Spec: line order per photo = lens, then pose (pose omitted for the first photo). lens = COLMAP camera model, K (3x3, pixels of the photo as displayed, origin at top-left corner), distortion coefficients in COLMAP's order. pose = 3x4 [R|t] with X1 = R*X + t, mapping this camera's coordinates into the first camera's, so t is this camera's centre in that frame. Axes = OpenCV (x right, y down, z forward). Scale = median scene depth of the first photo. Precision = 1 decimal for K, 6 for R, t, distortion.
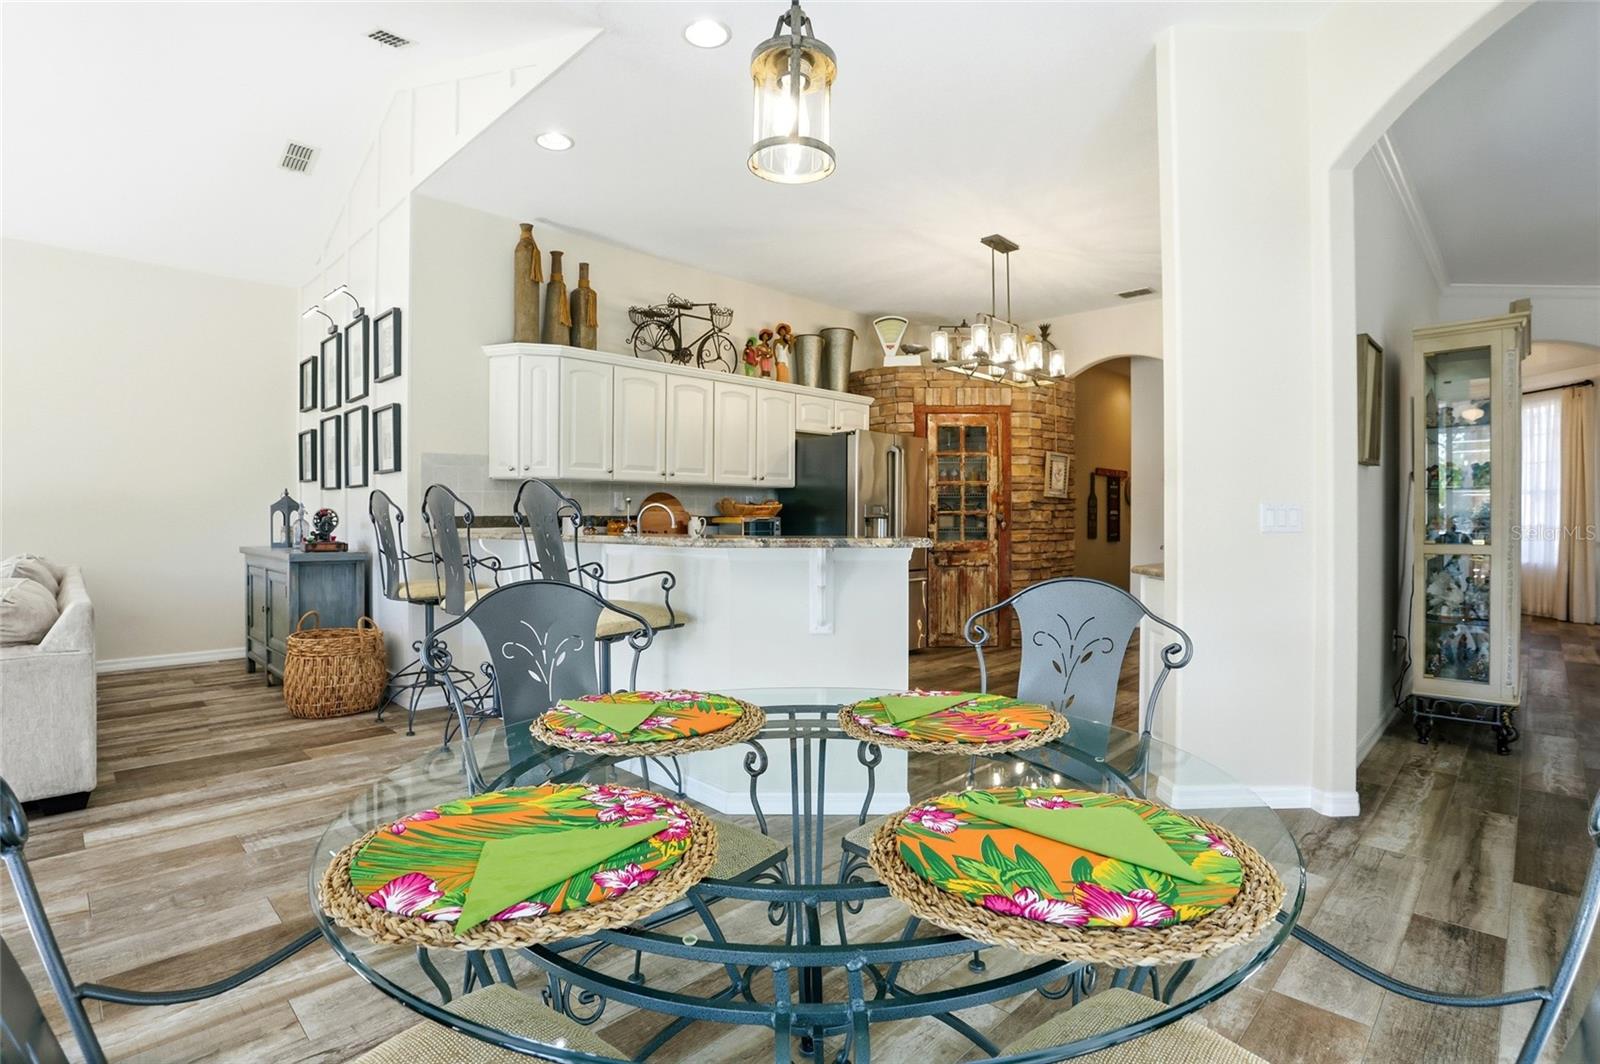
lens RADIAL K [[782.2, 0, 802.8], [0, 782.2, 524.7], [0, 0, 1]] dist [-0.052824, 0.012191]
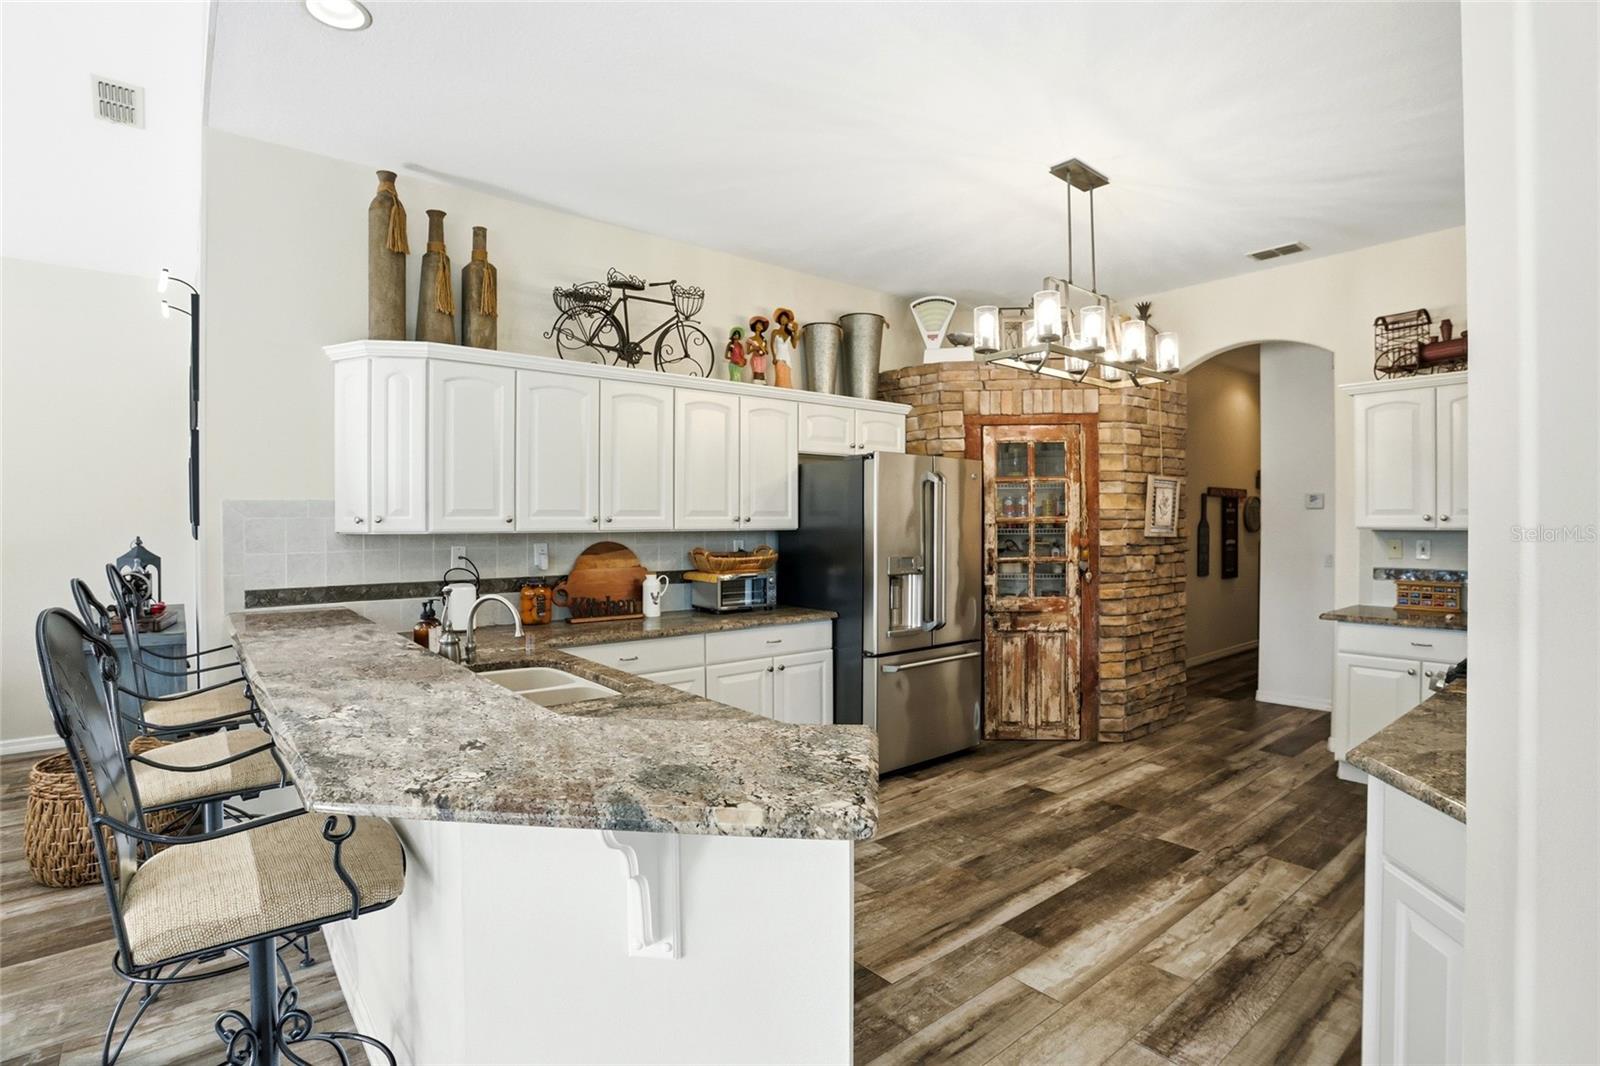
lens RADIAL K [[782.2, 0, 807.3], [0, 782.2, 529.4], [0, 0, 1]] dist [-0.052824, 0.012191]
pose [[0.995128, -0.002840, -0.098547, 0.071646], [0.002831, 0.999996, -0.000233, -0.047488], [0.098547, -0.000047, 0.995132, 0.265331]]
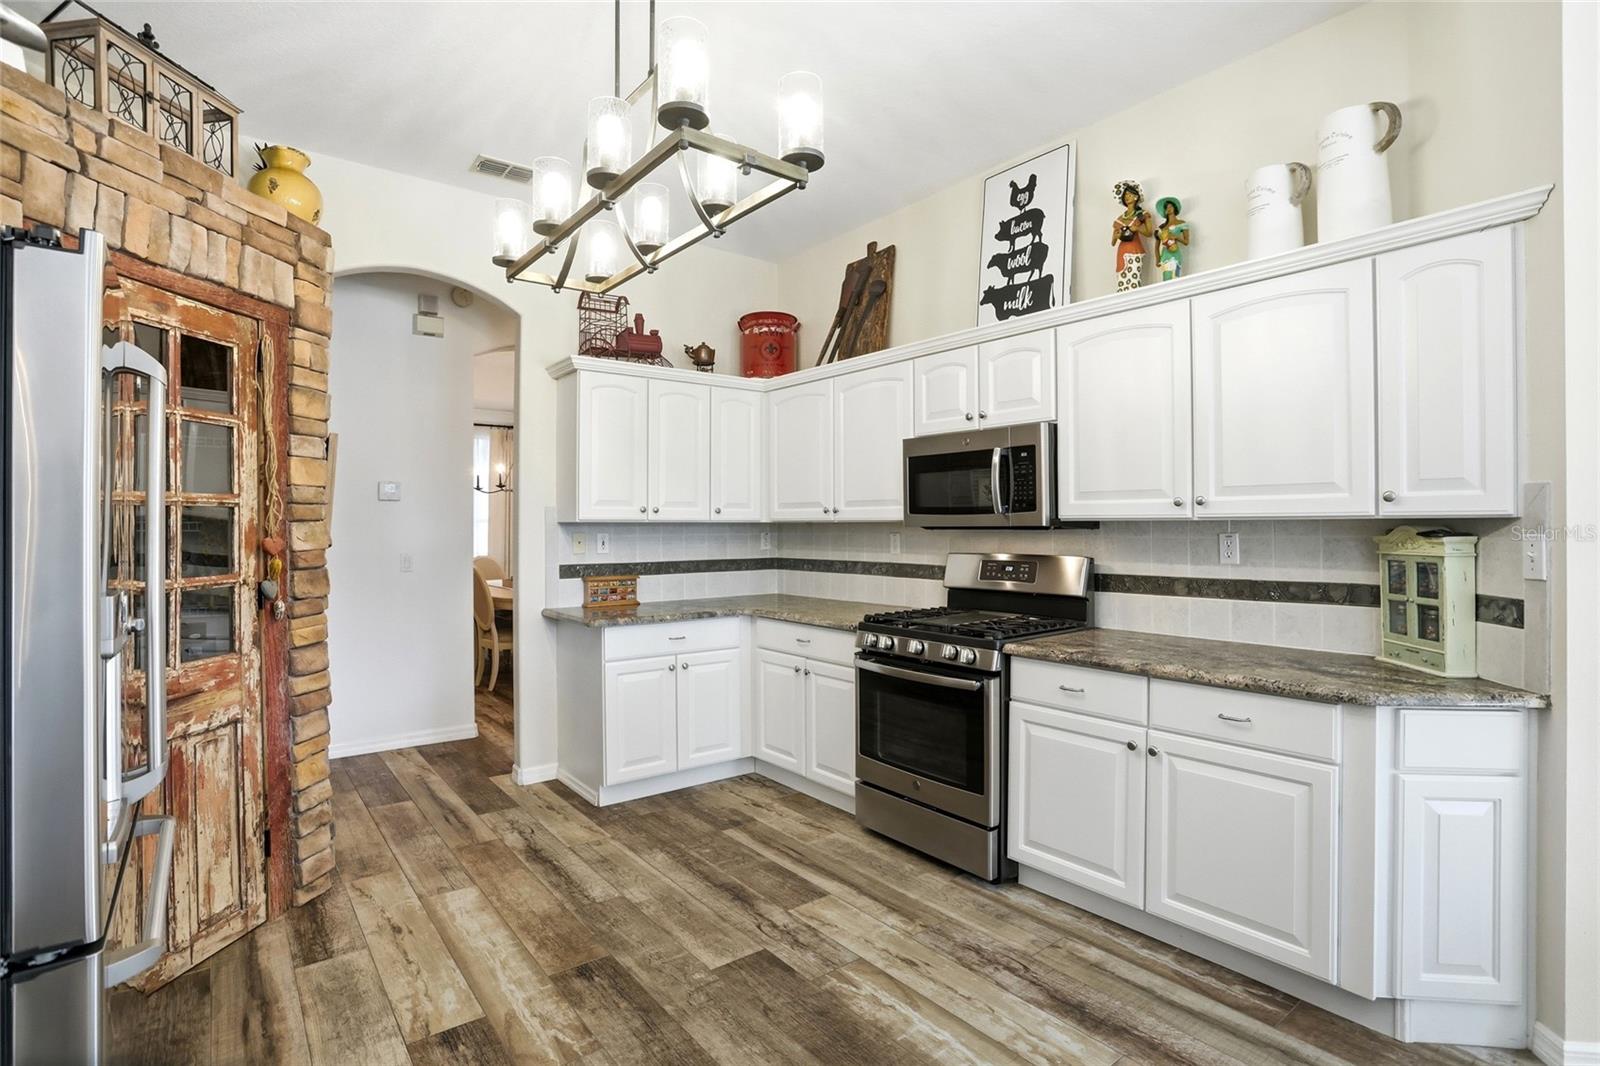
lens RADIAL K [[782.2, 0, 795.4], [0, 782.2, 525.1], [0, 0, 1]] dist [-0.052824, 0.012191]
pose [[0.129589, 0.001227, 0.991567, -0.096262], [0.014718, 0.999887, -0.003161, -0.039015], [-0.991459, 0.015003, 0.129556, 0.741543]]
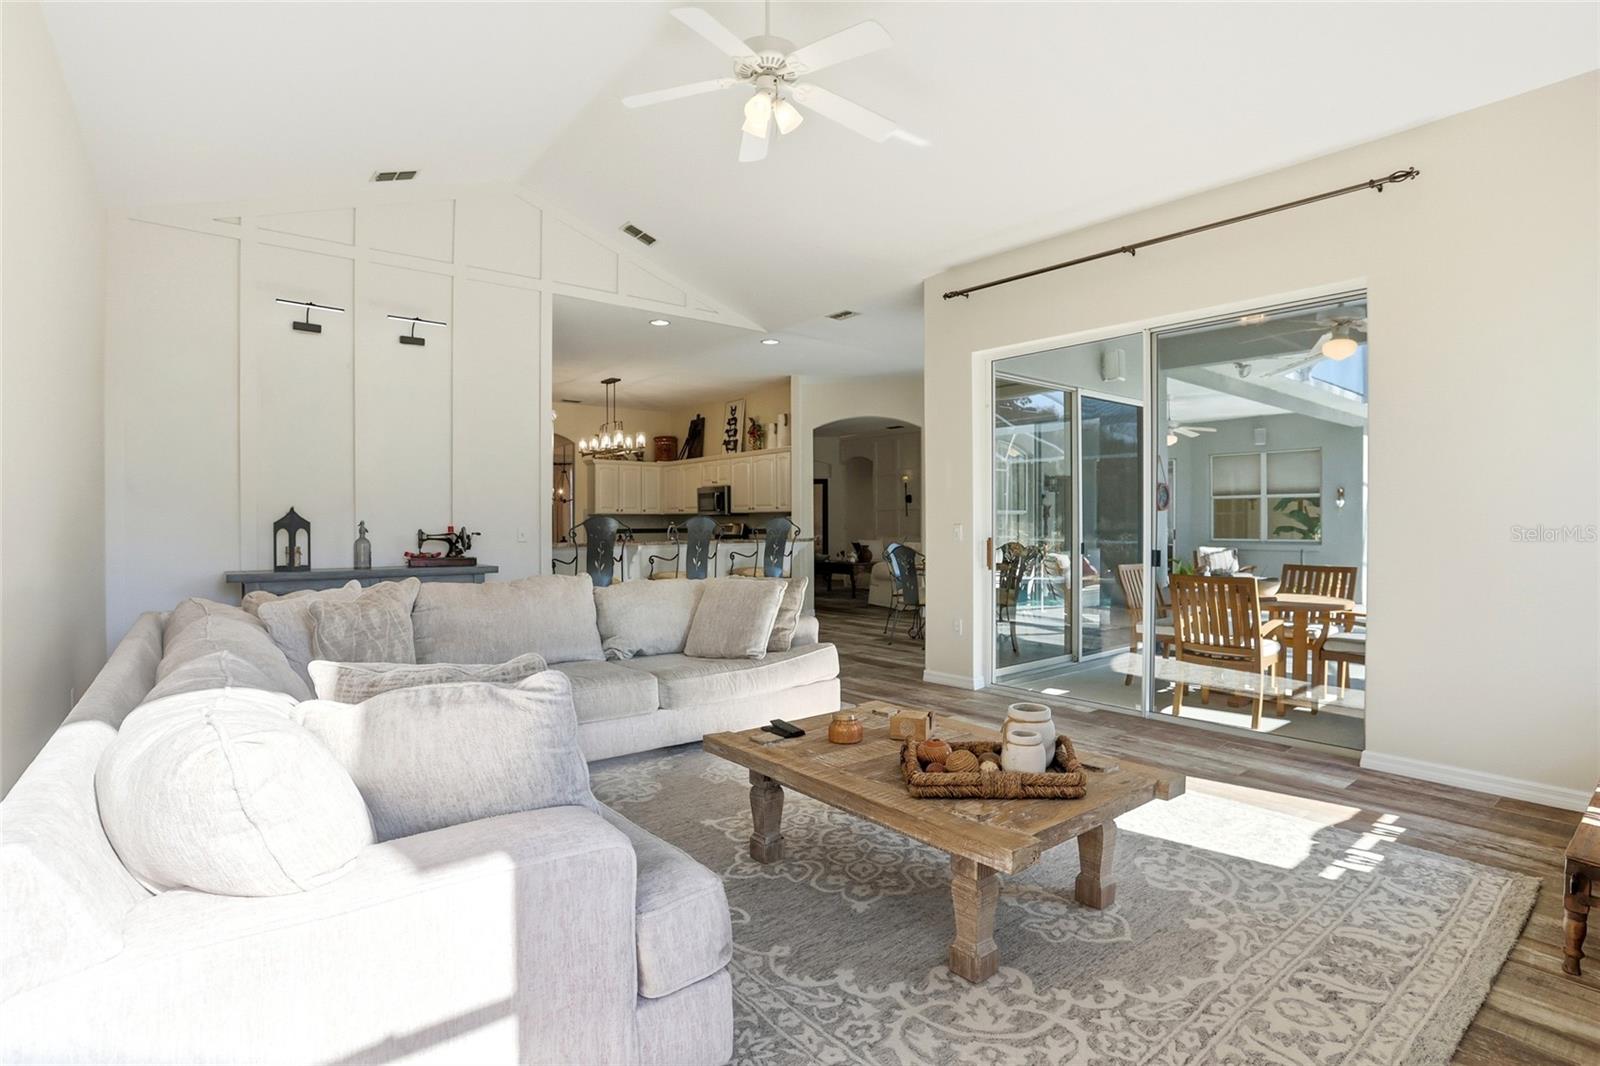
lens RADIAL K [[782.2, 0, 799.2], [0, 782.2, 539.9], [0, 0, 1]] dist [-0.052824, 0.012191]
pose [[0.125789, -0.021971, 0.991814, -1.270076], [0.022008, 0.999570, 0.019352, -0.012638], [-0.991813, 0.019394, 0.126219, 0.285852]]
